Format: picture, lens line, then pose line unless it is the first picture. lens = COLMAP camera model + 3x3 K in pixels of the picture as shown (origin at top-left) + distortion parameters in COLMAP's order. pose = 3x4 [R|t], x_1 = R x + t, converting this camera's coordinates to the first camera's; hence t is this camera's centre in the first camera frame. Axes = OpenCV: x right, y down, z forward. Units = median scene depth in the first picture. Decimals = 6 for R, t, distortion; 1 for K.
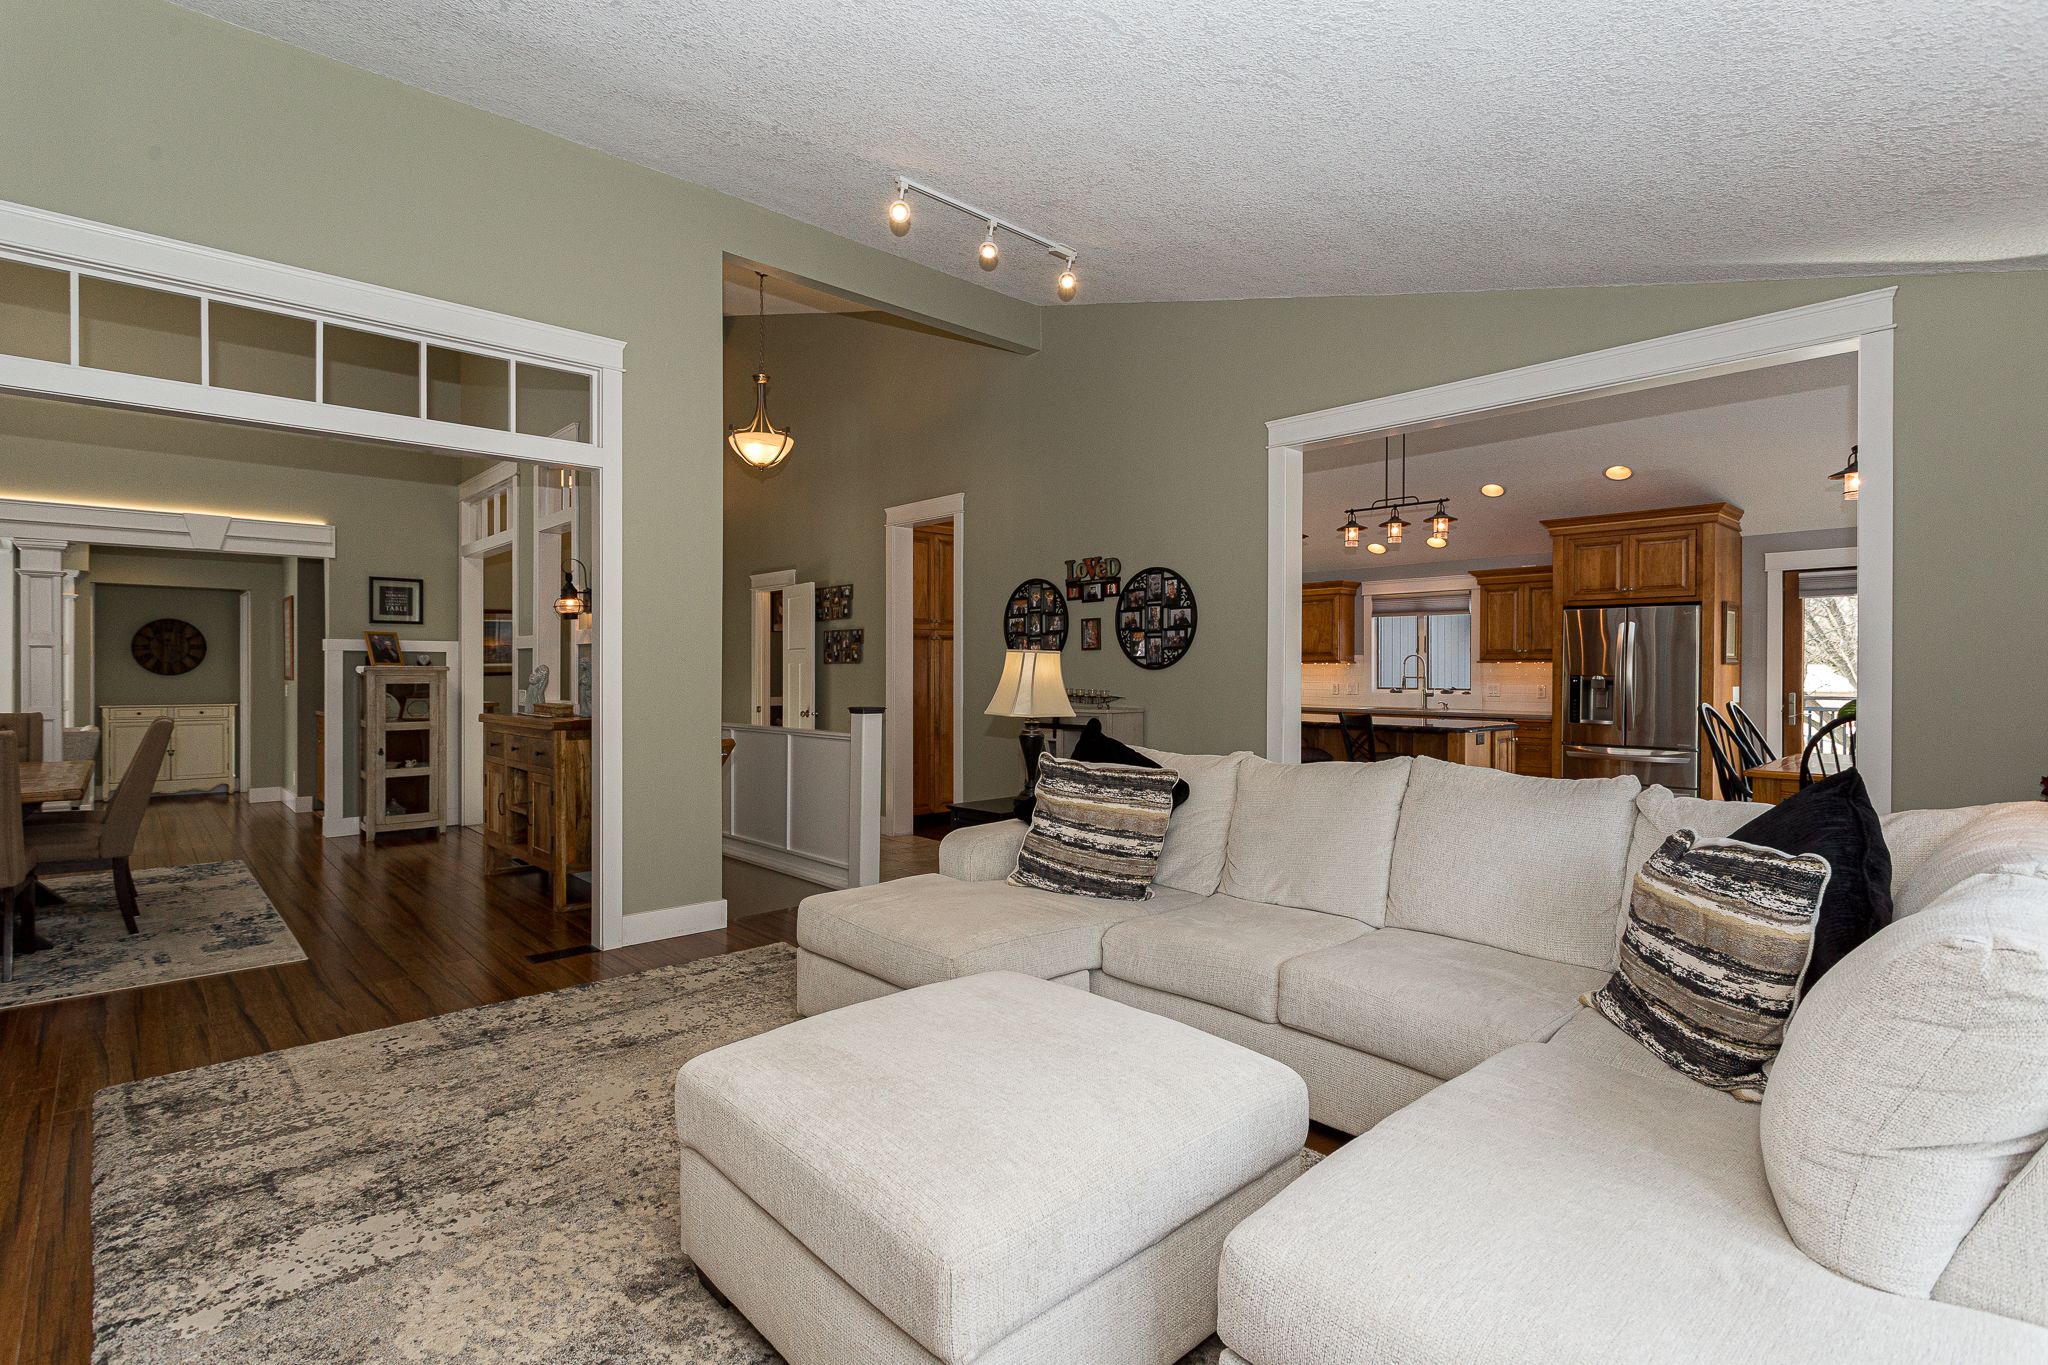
lens RADIAL K [[982.5, 0, 1007.7], [0, 982.5, 663.7], [0, 0, 1]] dist [0.001072, 0.000714]
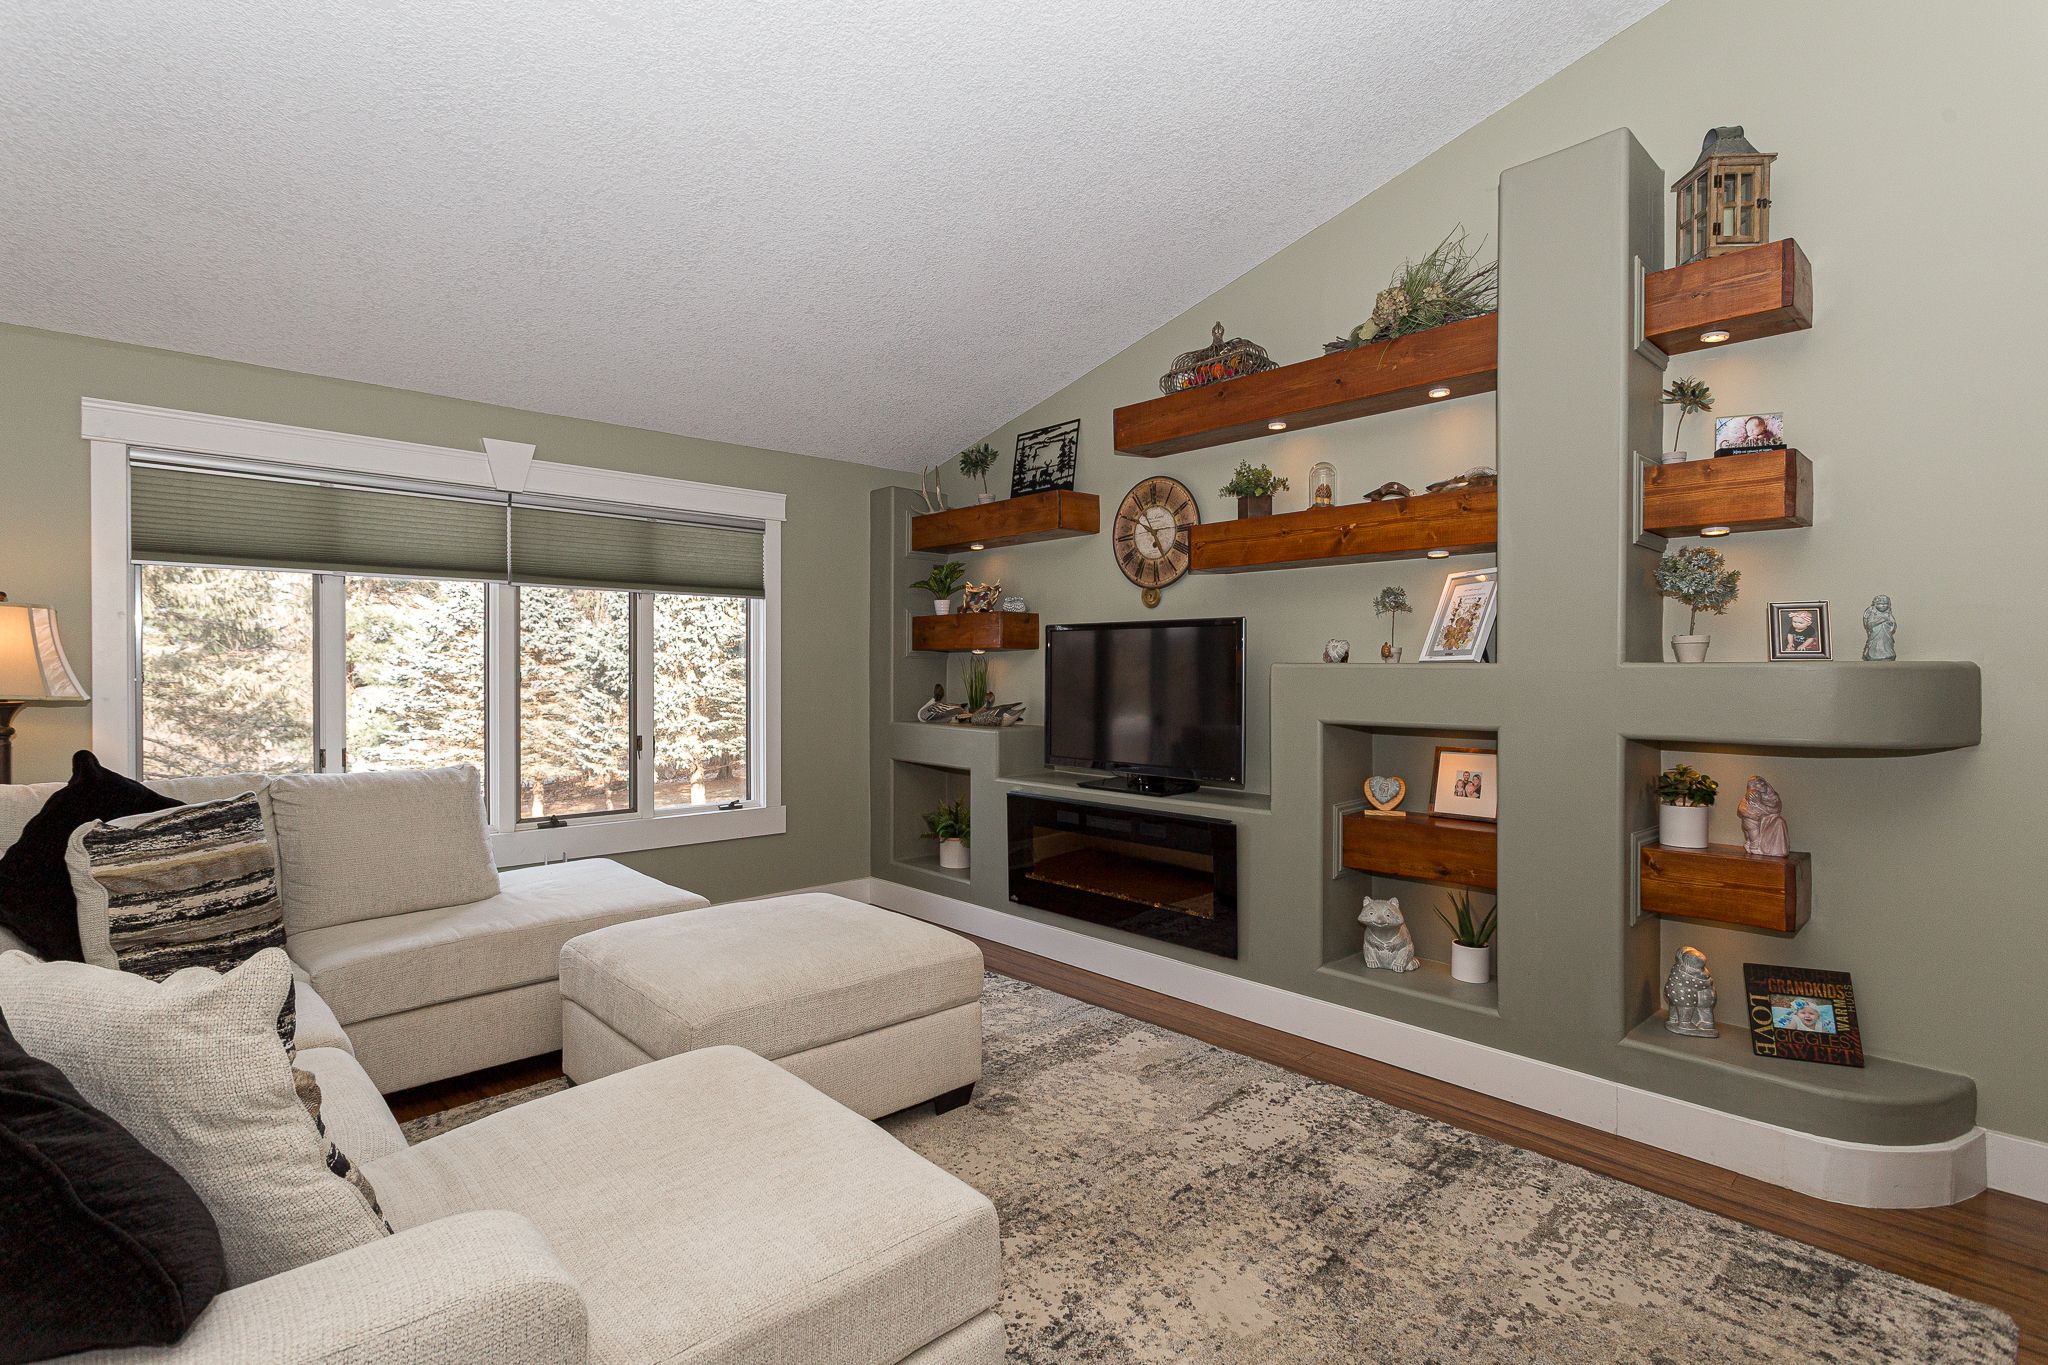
lens RADIAL K [[982.5, 0, 1019.9], [0, 982.5, 689.2], [0, 0, 1]] dist [0.001072, 0.000714]
pose [[-0.999862, -0.001179, -0.016553, -0.285176], [-0.001398, 0.999911, 0.013252, 0.005030], [0.016536, 0.013274, -0.999775, 1.903611]]
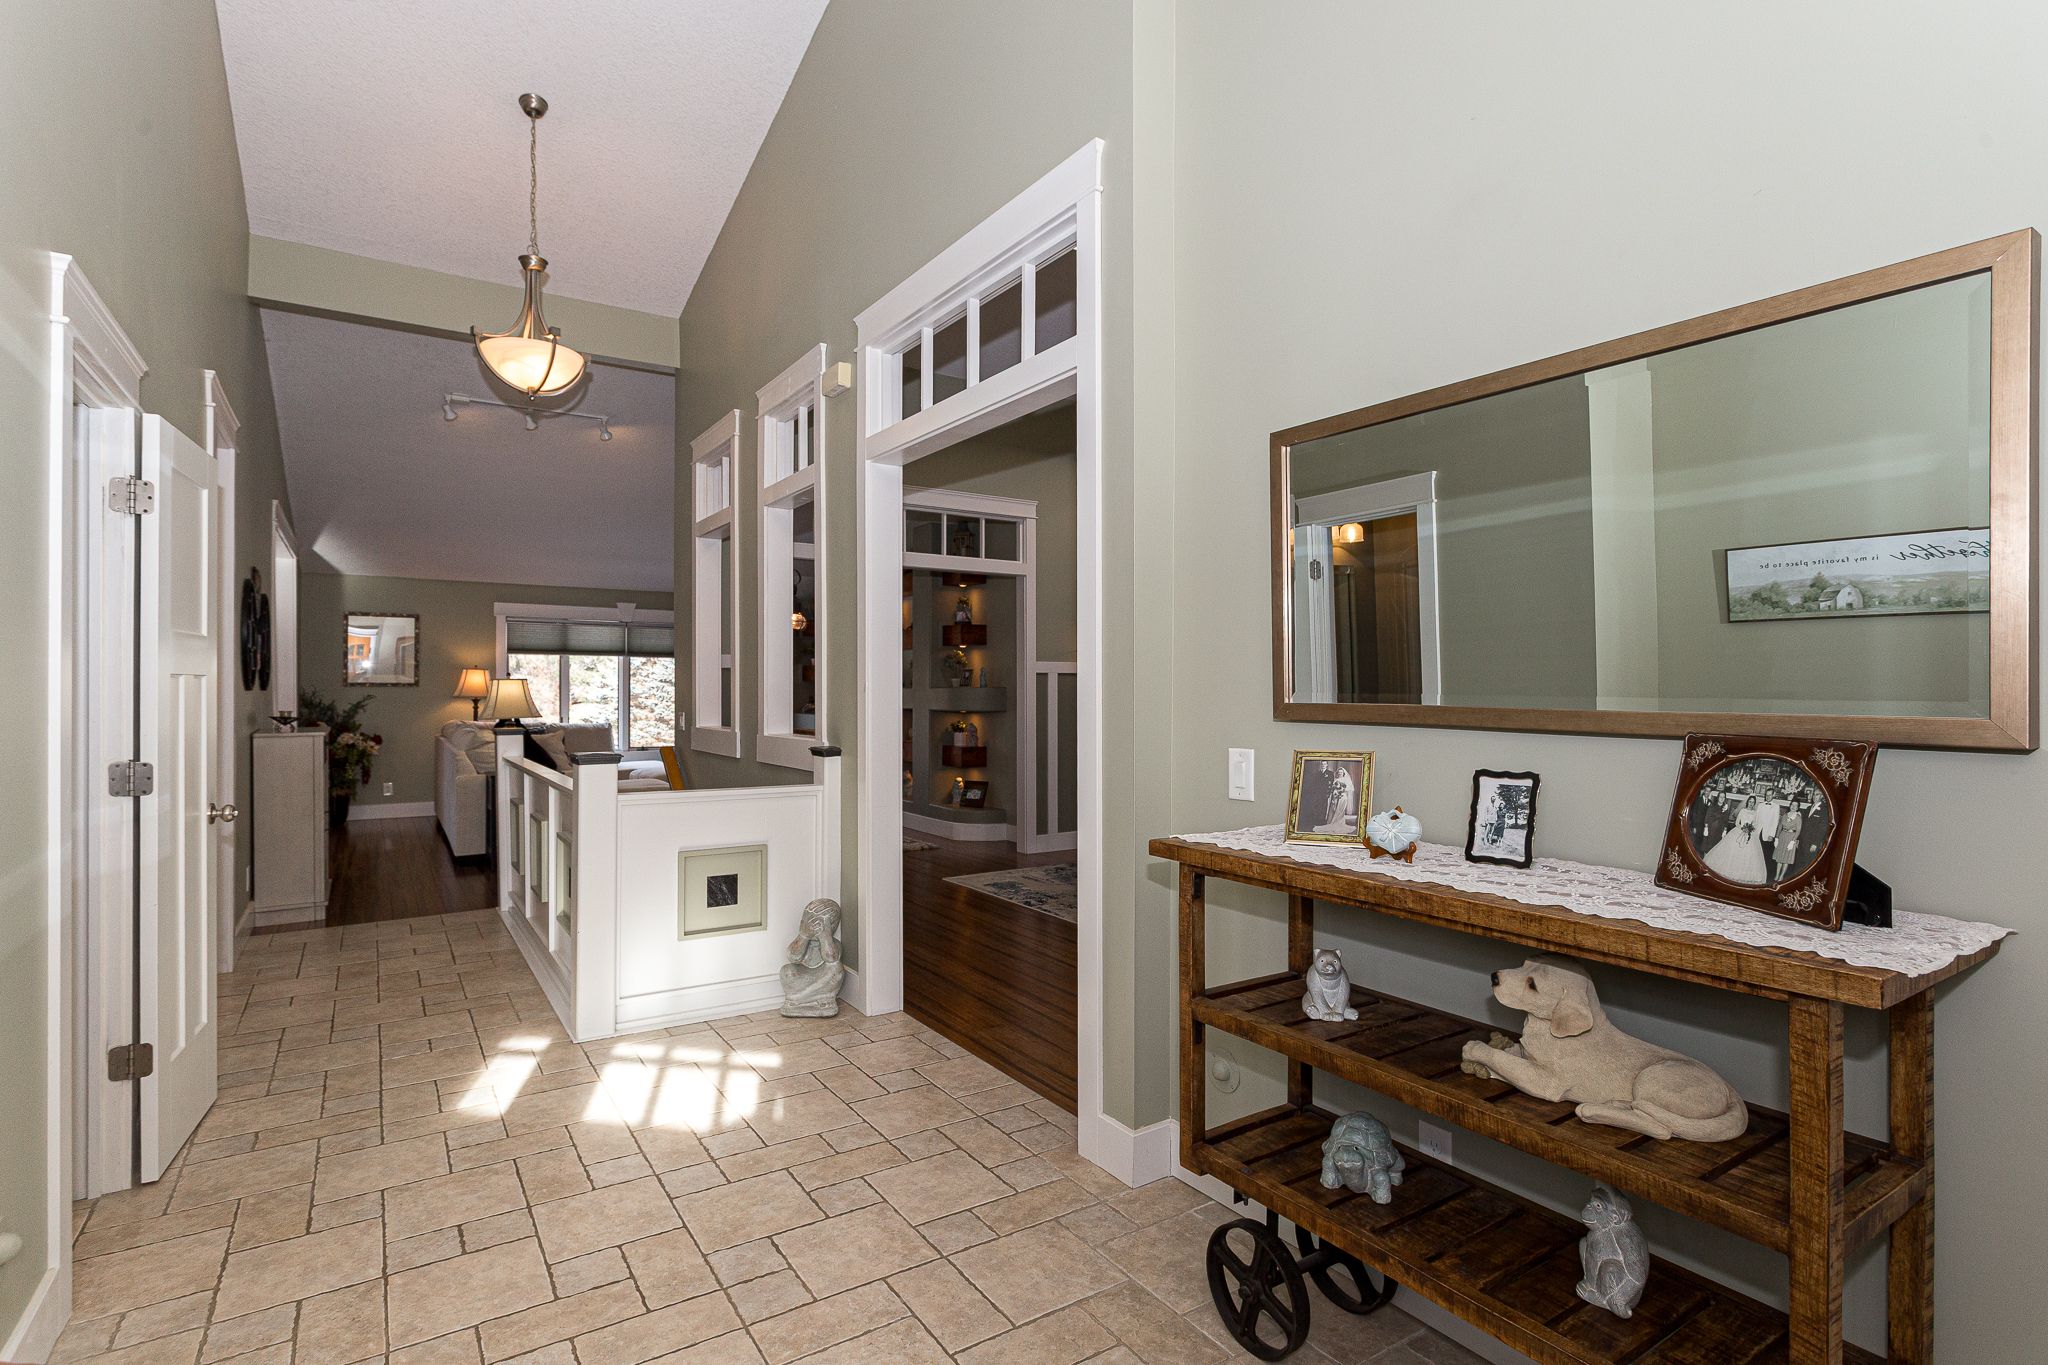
lens RADIAL K [[982.5, 0, 1028.4], [0, 982.5, 683.3], [0, 0, 1]] dist [0.001072, 0.000714]
pose [[-0.989619, -0.000795, 0.143713, -1.799247], [-0.003049, 0.999876, -0.015464, 0.029667], [-0.143683, -0.015741, -0.989499, 4.221546]]
